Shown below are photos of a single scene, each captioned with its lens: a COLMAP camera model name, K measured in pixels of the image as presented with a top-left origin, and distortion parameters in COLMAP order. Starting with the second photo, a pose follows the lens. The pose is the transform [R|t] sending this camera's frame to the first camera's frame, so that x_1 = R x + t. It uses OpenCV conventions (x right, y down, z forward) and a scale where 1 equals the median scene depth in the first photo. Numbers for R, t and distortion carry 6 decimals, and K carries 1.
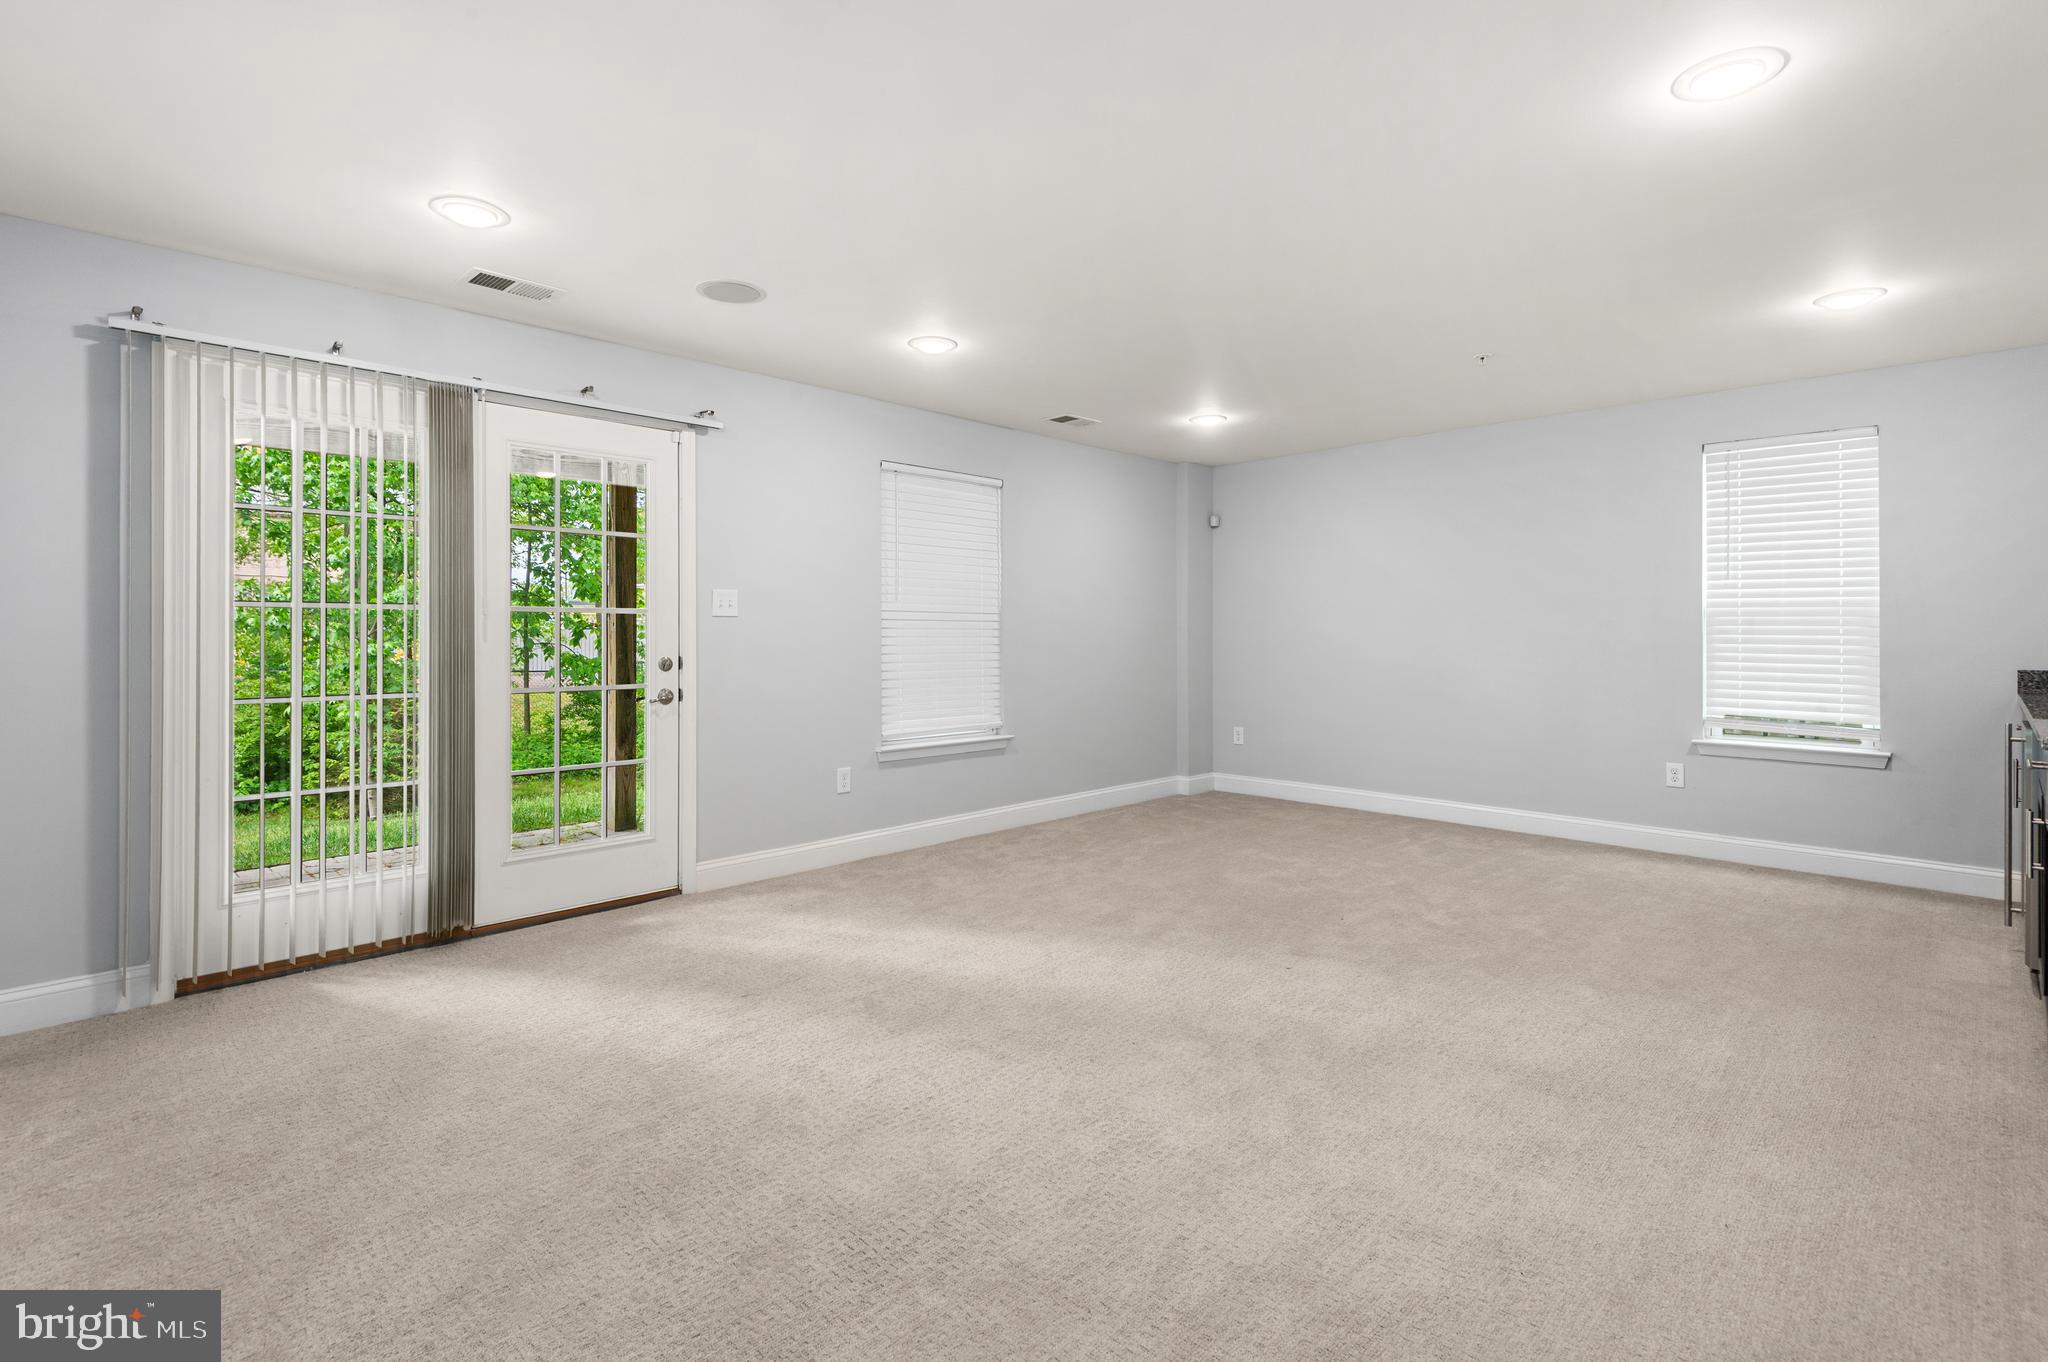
lens RADIAL K [[940.4, 0, 1041.8], [0, 940.4, 633.3], [0, 0, 1]] dist [0.011315, -0.002067]
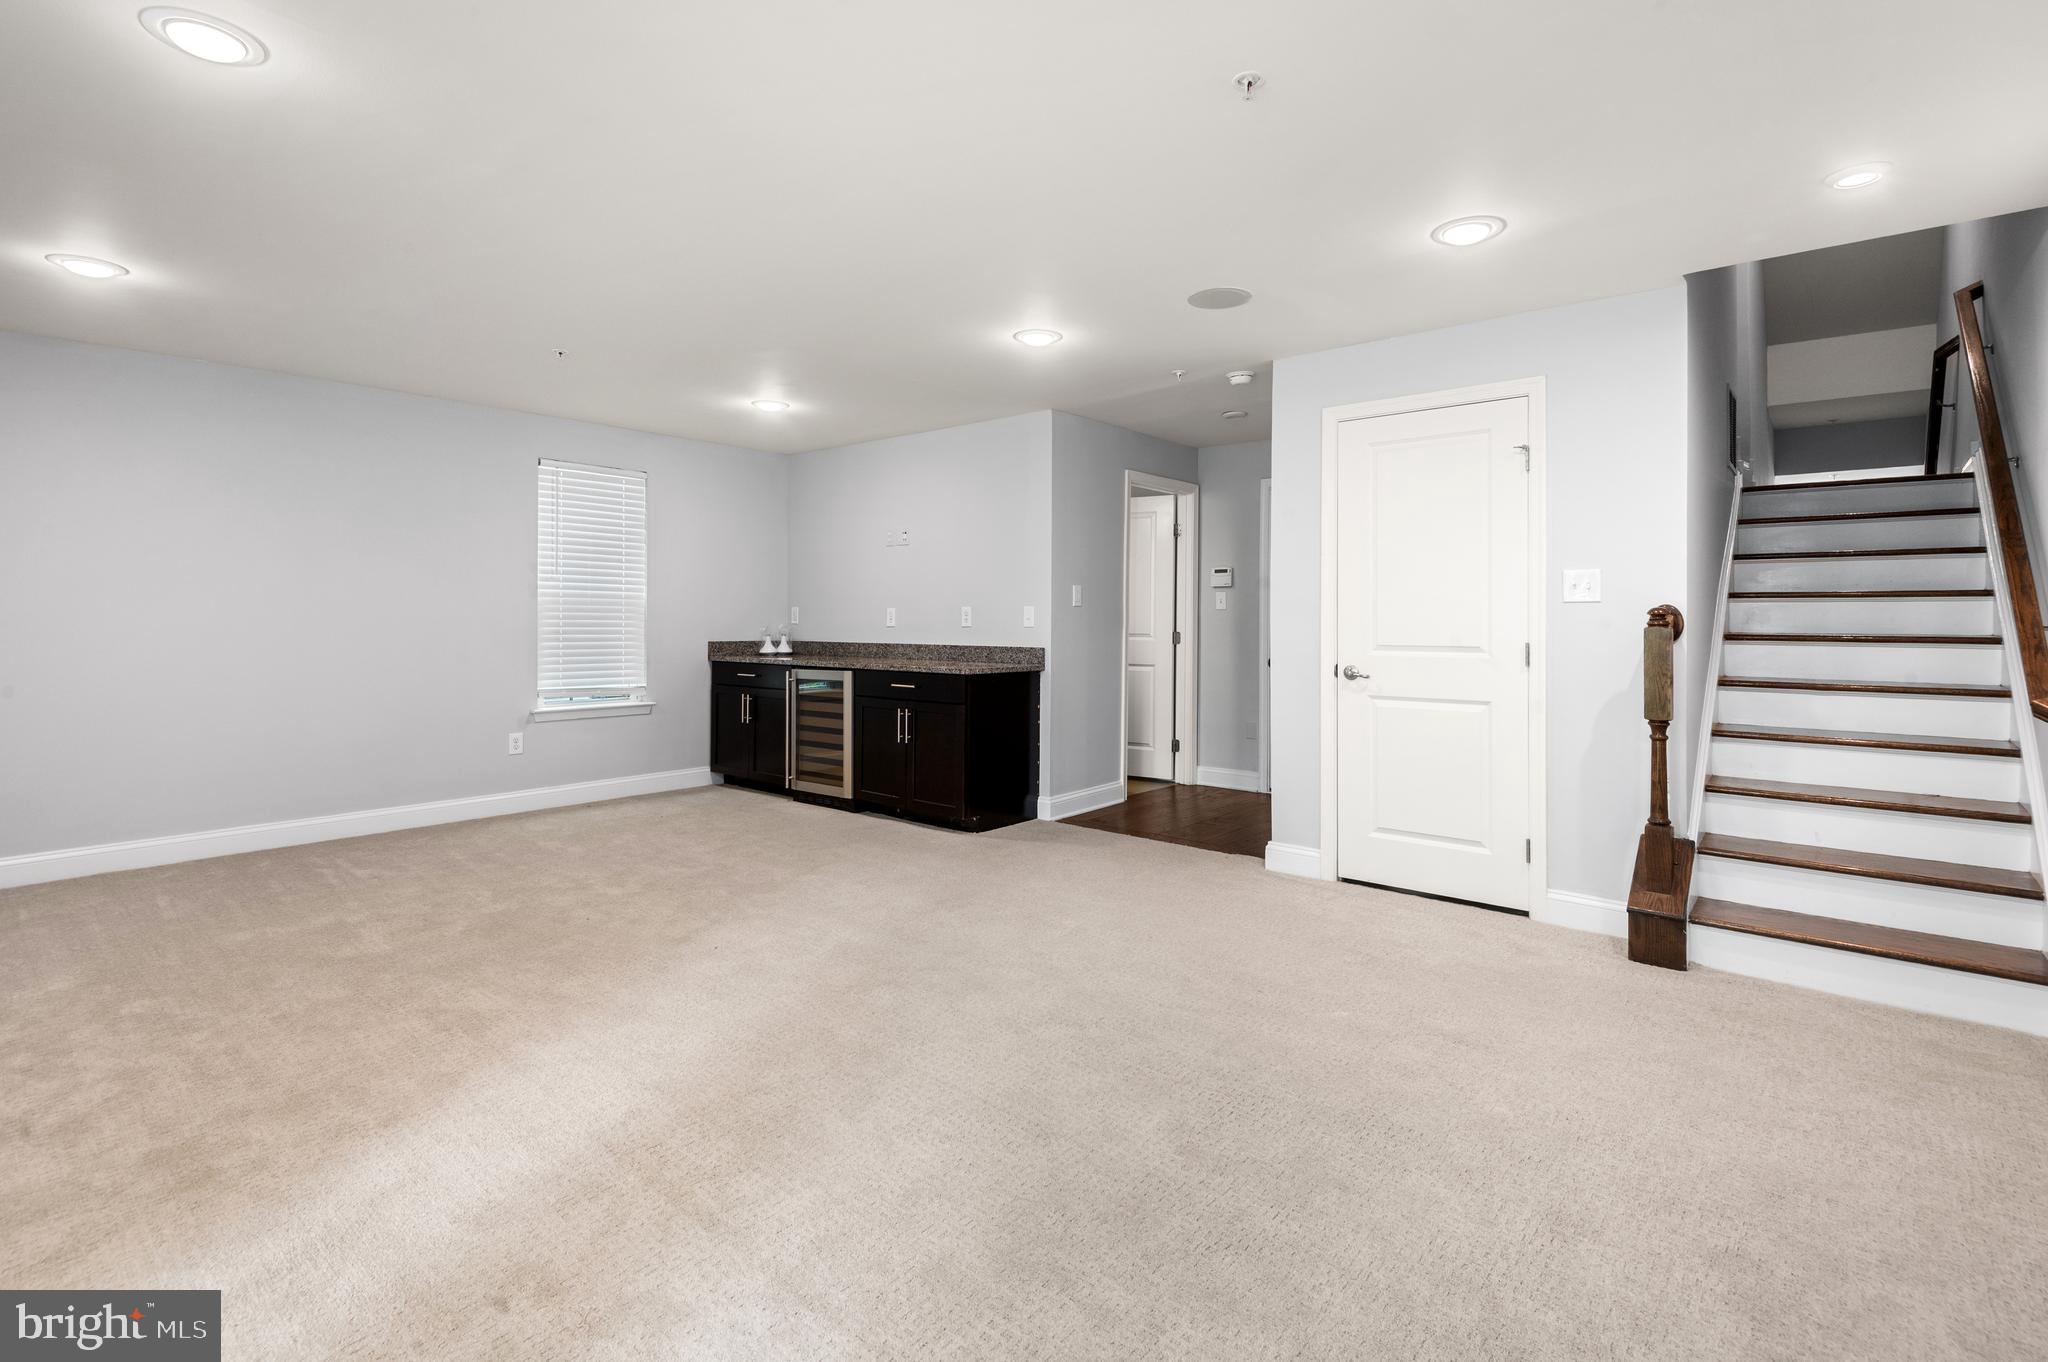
lens RADIAL K [[940.4, 0, 1030.8], [0, 940.4, 629.9], [0, 0, 1]] dist [0.011315, -0.002067]
pose [[-0.070528, -0.010066, 0.997459, -0.548799], [-0.002644, 0.999947, 0.009904, 0.002337], [-0.997506, -0.001939, -0.070551, 0.525771]]
